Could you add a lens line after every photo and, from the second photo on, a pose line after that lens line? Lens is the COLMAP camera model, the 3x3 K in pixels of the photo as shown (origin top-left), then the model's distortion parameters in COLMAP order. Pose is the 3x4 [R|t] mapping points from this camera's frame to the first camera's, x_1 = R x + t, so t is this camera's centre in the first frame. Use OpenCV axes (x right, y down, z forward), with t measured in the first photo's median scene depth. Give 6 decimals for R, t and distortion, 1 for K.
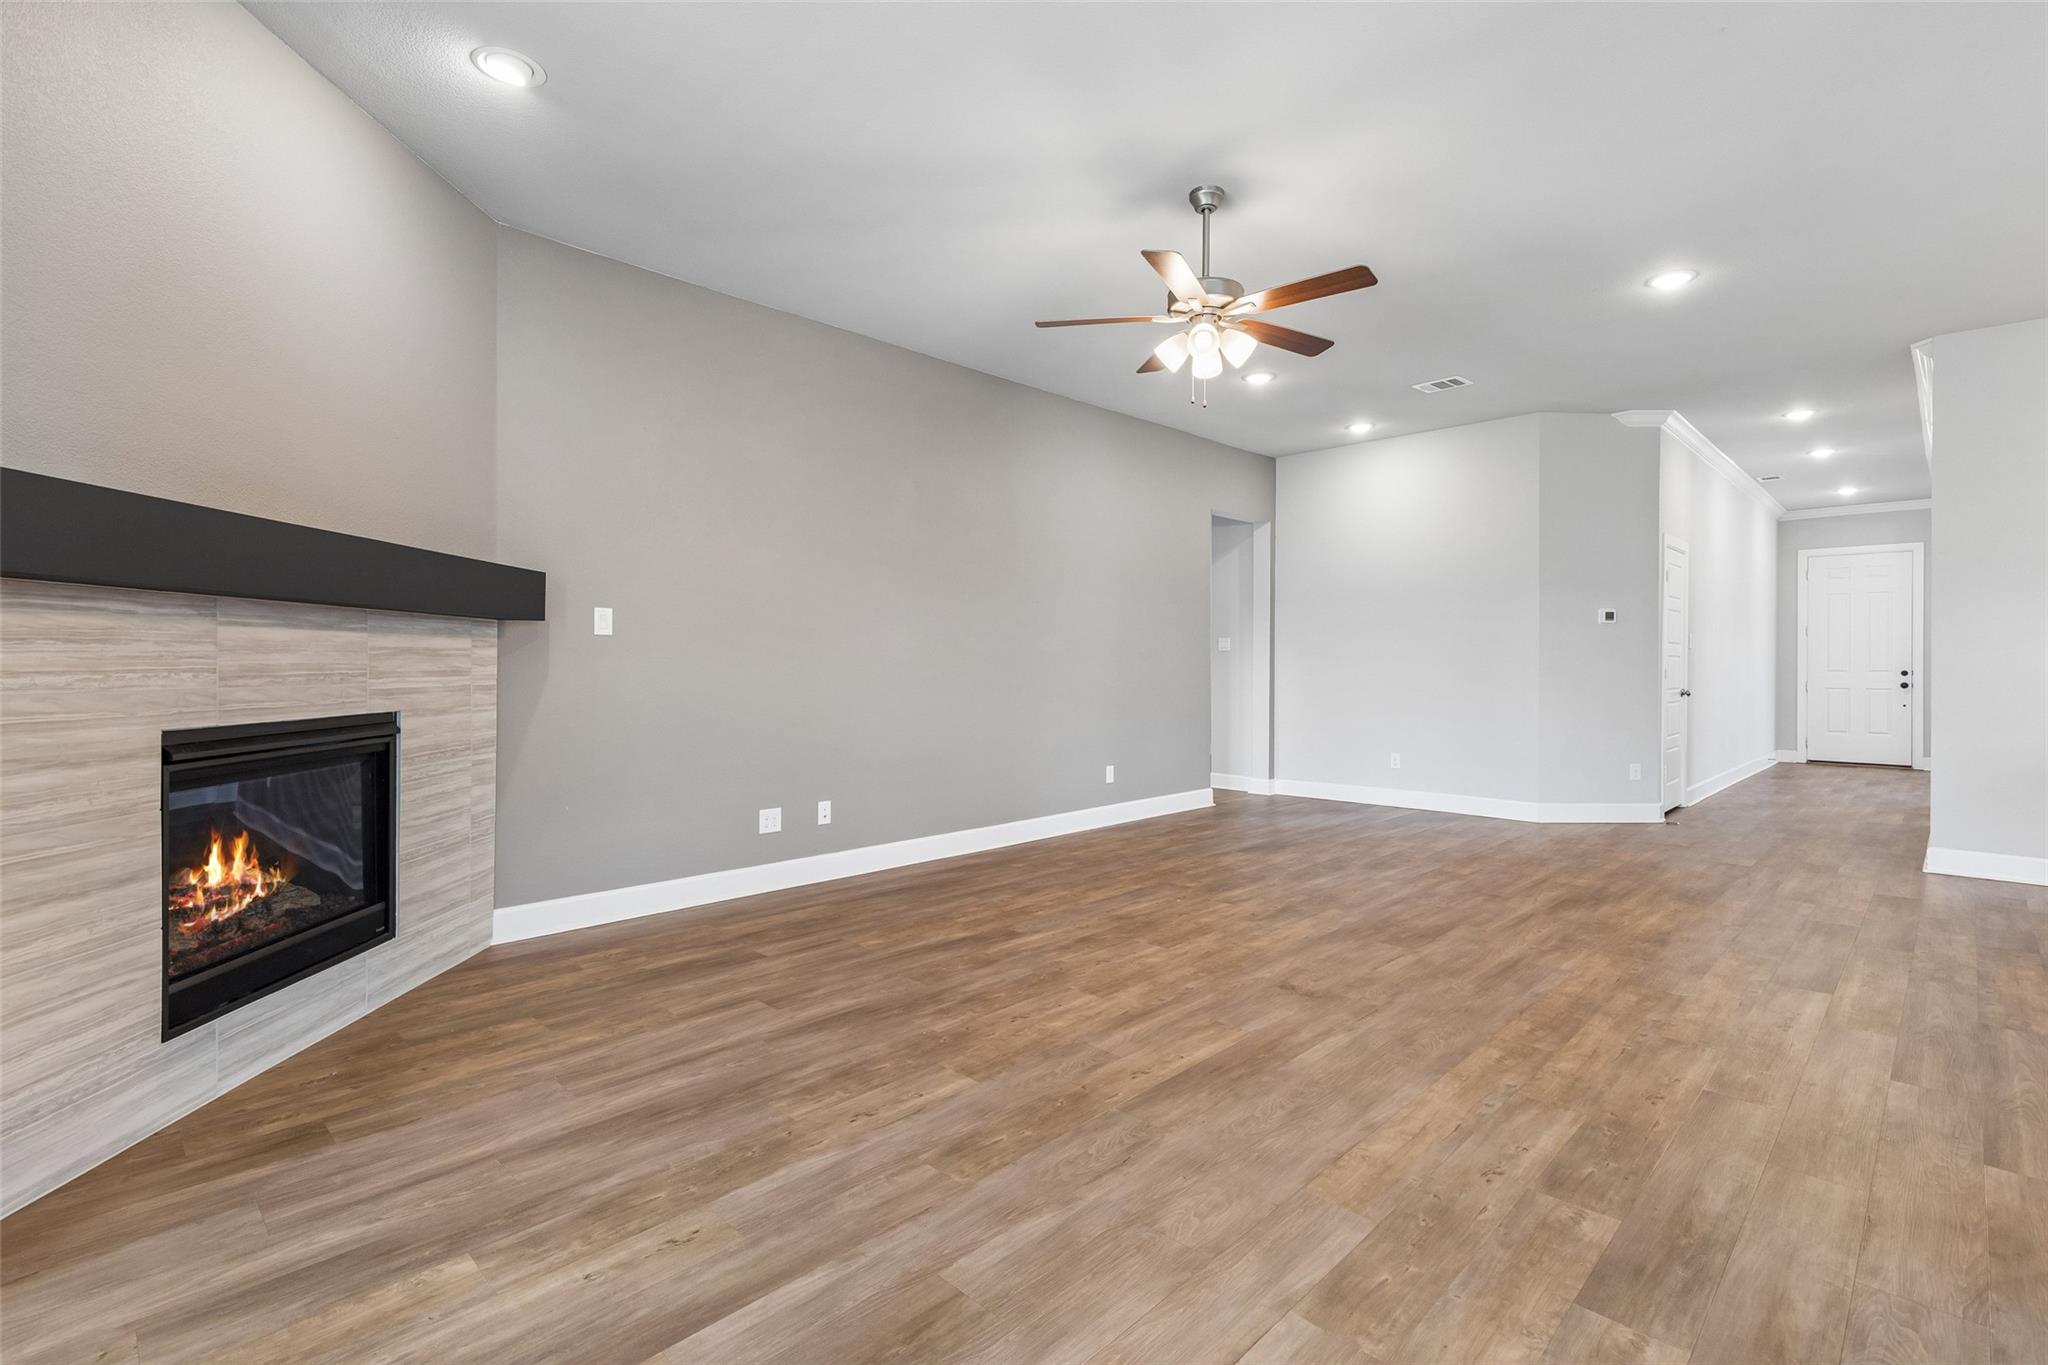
lens RADIAL K [[981.7, 0, 1026.1], [0, 981.7, 668.9], [0, 0, 1]] dist [0.002640, 0.000233]
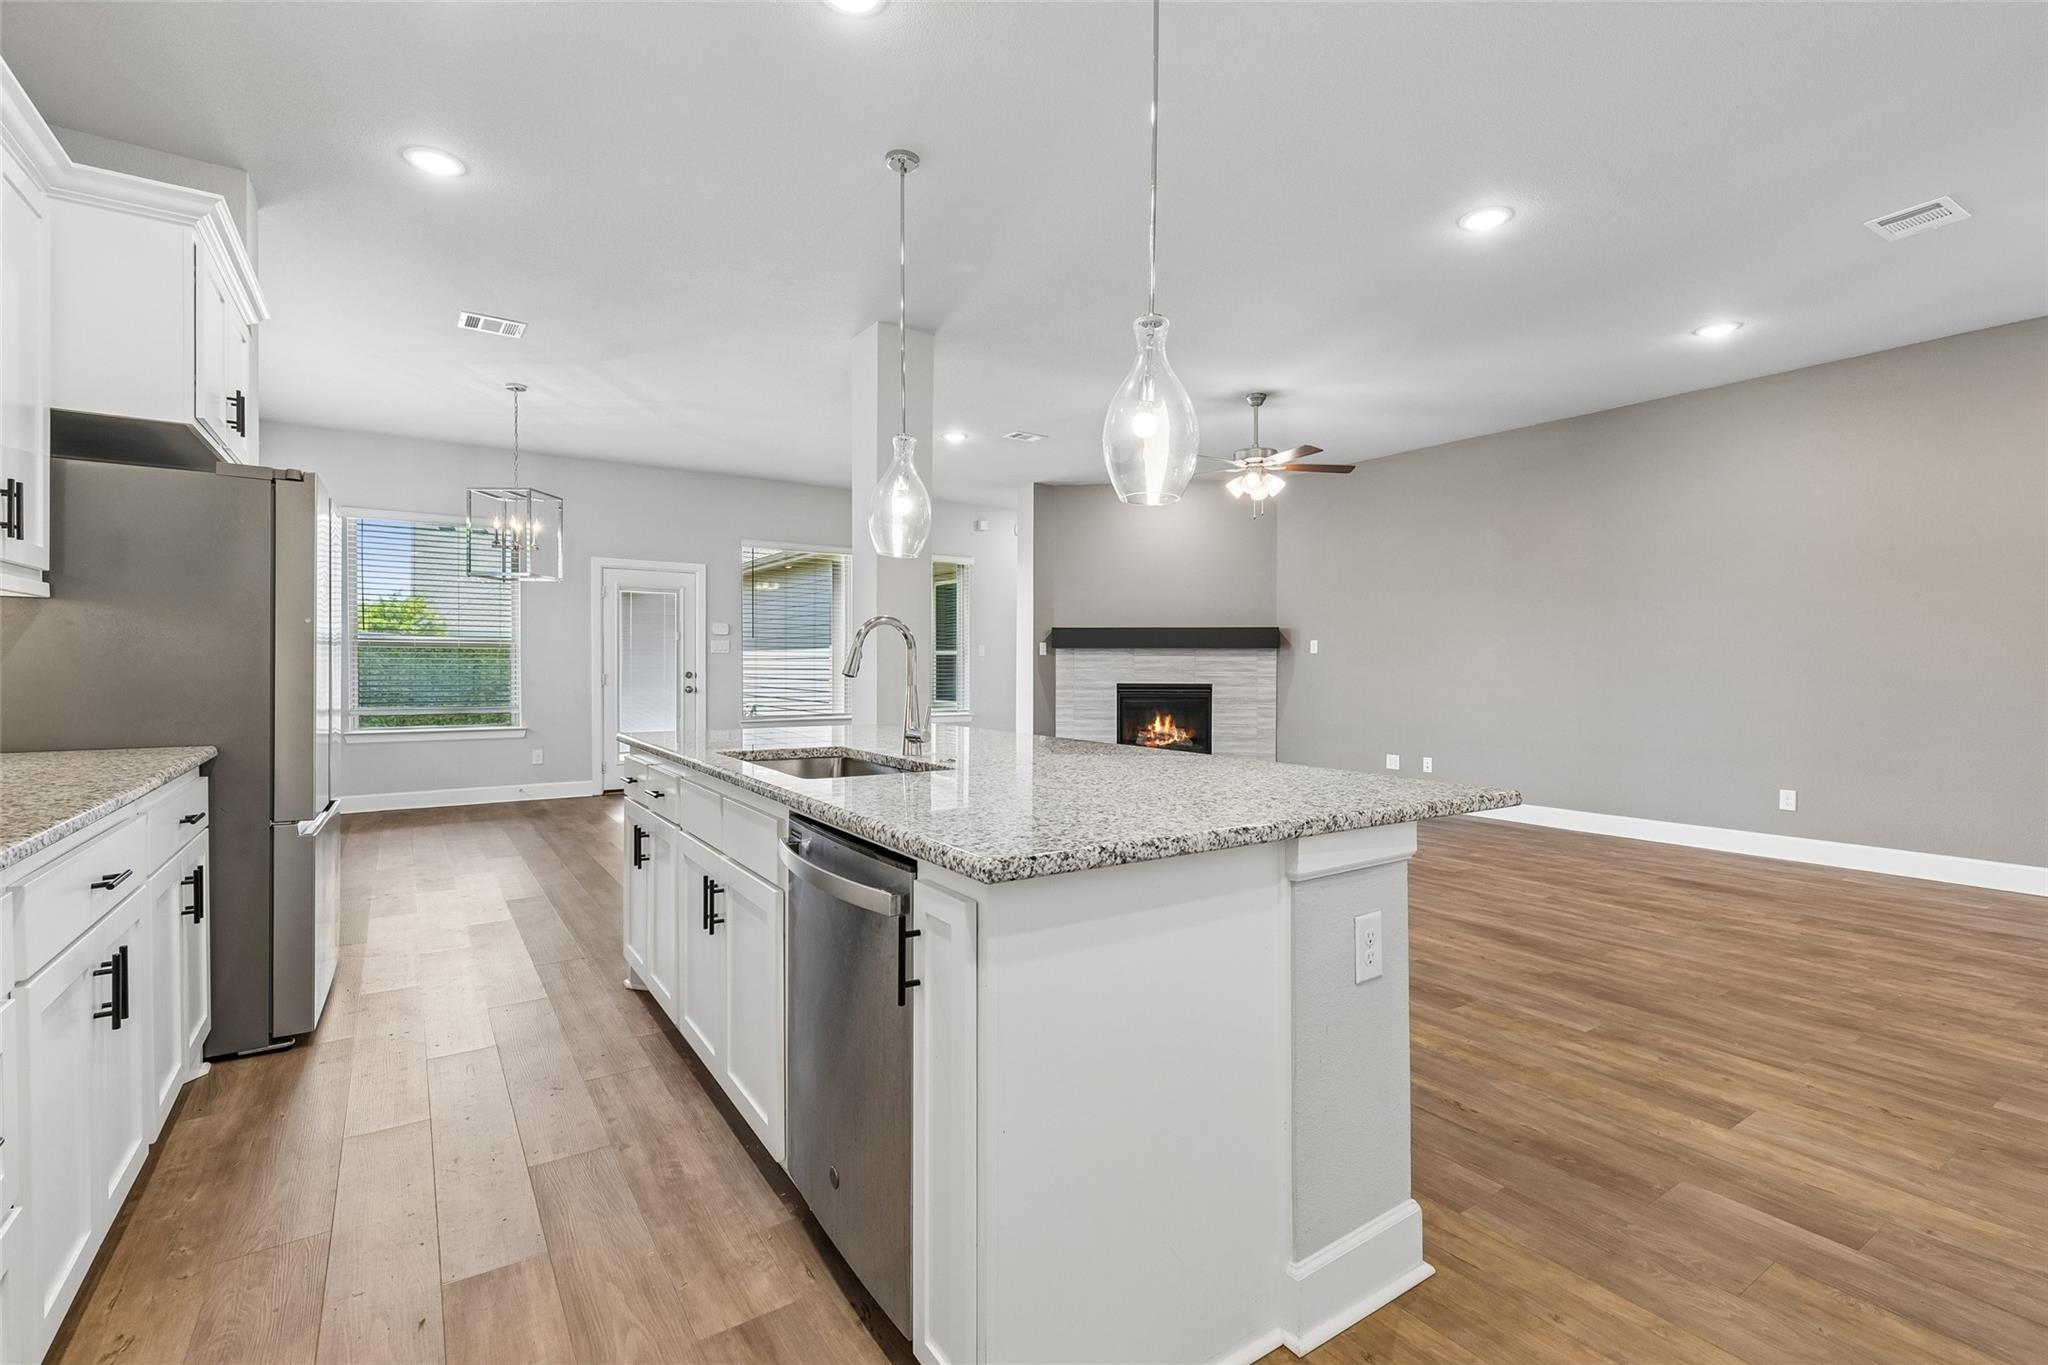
lens RADIAL K [[923.4, 0, 1030.0], [0, 923.4, 672.9], [0, 0, 1]] dist [0.002737, 0.000394]
pose [[-0.225977, 0.007005, -0.974107, 1.990481], [-0.009741, 0.999908, 0.009451, -0.007789], [0.974084, 0.011624, -0.225888, 1.063896]]
